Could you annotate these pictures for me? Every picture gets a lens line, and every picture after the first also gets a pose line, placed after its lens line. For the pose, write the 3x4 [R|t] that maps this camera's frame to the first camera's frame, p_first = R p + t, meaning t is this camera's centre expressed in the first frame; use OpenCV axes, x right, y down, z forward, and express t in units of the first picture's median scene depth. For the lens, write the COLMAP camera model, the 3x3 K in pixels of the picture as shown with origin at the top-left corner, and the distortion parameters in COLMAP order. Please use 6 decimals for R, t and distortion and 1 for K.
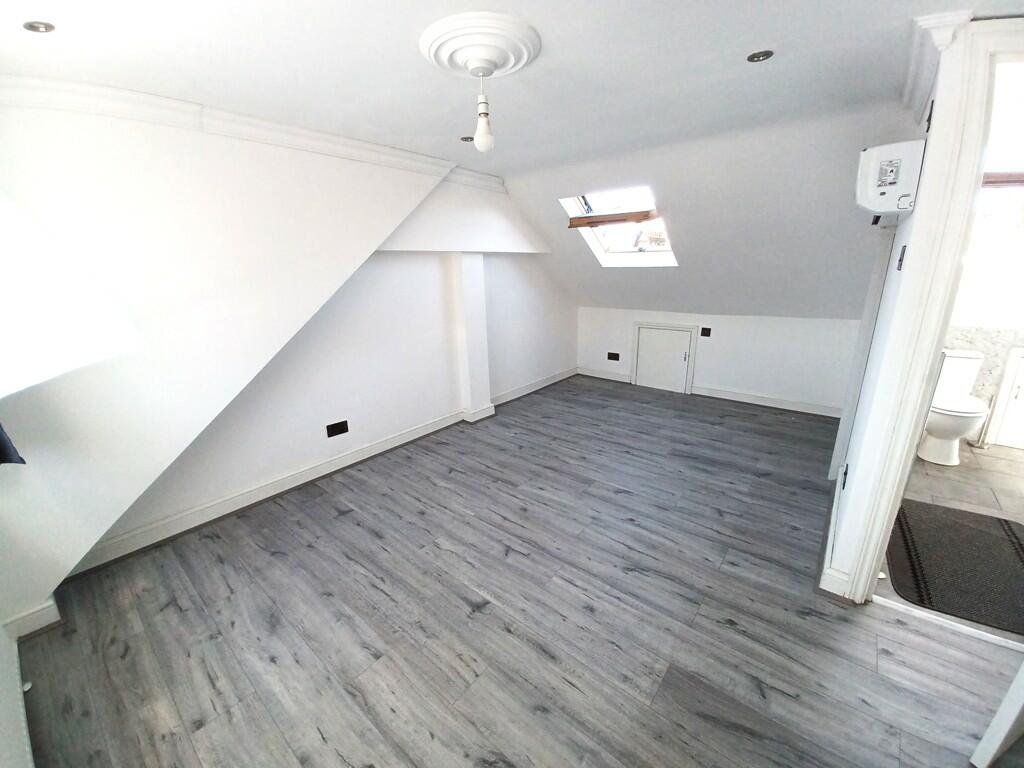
lens RADIAL K [[398.9, 0, 512.0], [0, 398.9, 384.0], [0, 0, 1]] dist [0.001217, -0.010764]
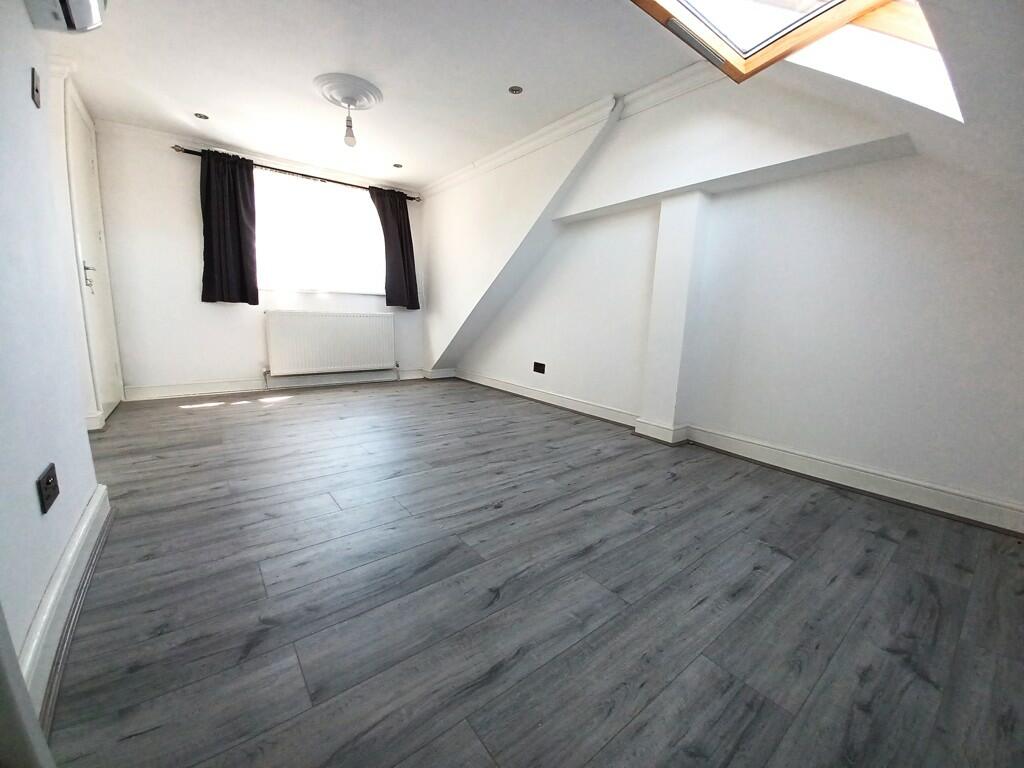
lens RADIAL K [[398.9, 0, 512.0], [0, 398.9, 384.0], [0, 0, 1]] dist [0.001217, -0.010764]
pose [[-0.201867, 0.190410, -0.960726, 0.738077], [-0.297084, 0.922800, 0.245317, -0.115183], [0.933269, 0.334938, -0.129715, 0.987473]]
